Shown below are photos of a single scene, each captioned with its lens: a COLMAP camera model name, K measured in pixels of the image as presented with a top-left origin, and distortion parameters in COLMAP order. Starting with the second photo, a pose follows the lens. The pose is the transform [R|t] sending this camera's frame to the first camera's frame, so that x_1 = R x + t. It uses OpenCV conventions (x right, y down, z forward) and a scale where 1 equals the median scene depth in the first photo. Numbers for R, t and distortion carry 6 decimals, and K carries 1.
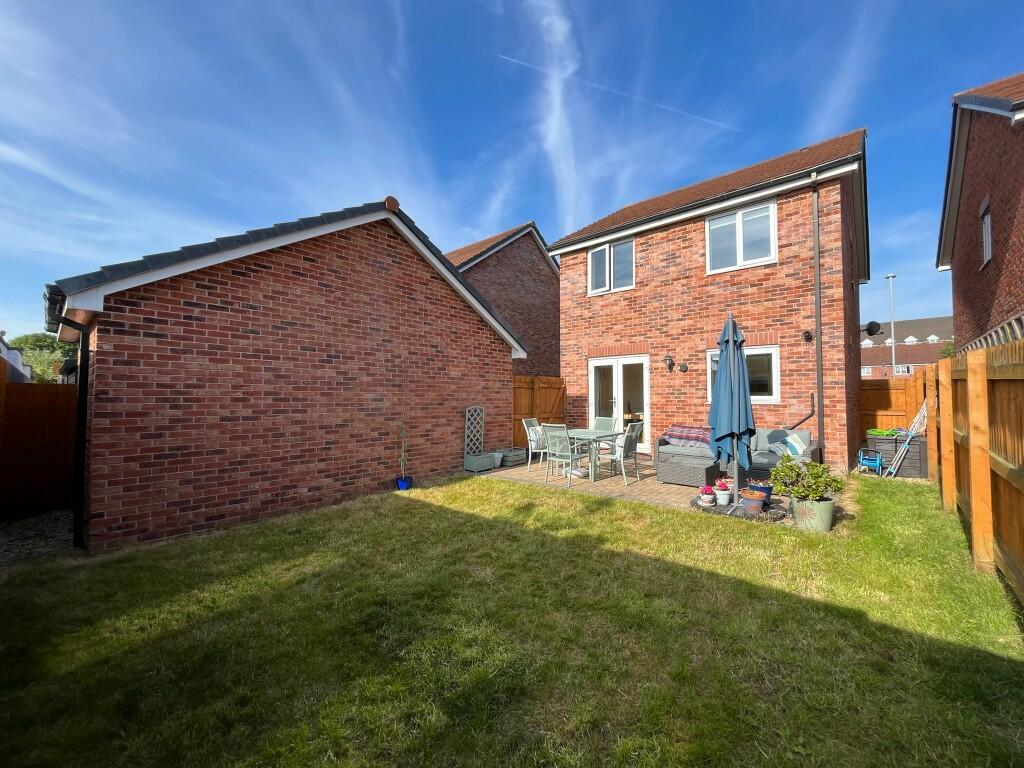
lens RADIAL K [[422.0, 0, 512.8], [0, 422.0, 386.9], [0, 0, 1]] dist [-0.001465, 0.000202]
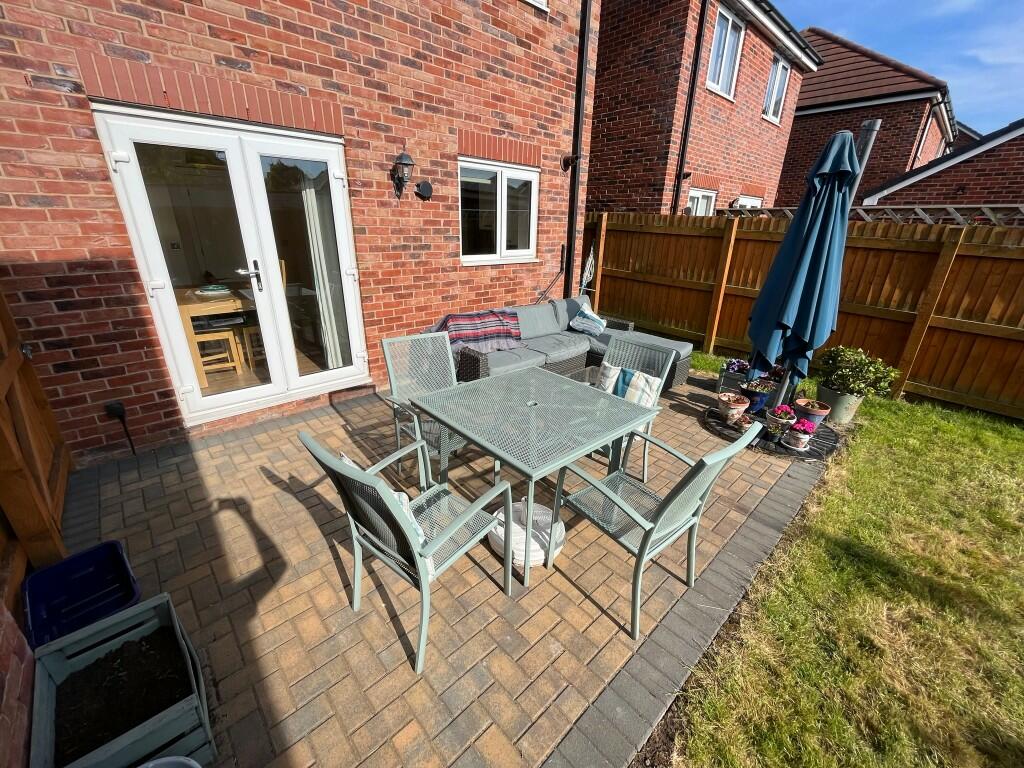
lens RADIAL K [[422.0, 0, 512.8], [0, 422.0, 386.9], [0, 0, 1]] dist [-0.001465, 0.000202]
pose [[0.084324, -0.359433, 0.929353, -0.106066], [-0.050354, 0.929946, 0.364231, -0.017504], [-0.995165, -0.077510, 0.060318, 0.875207]]
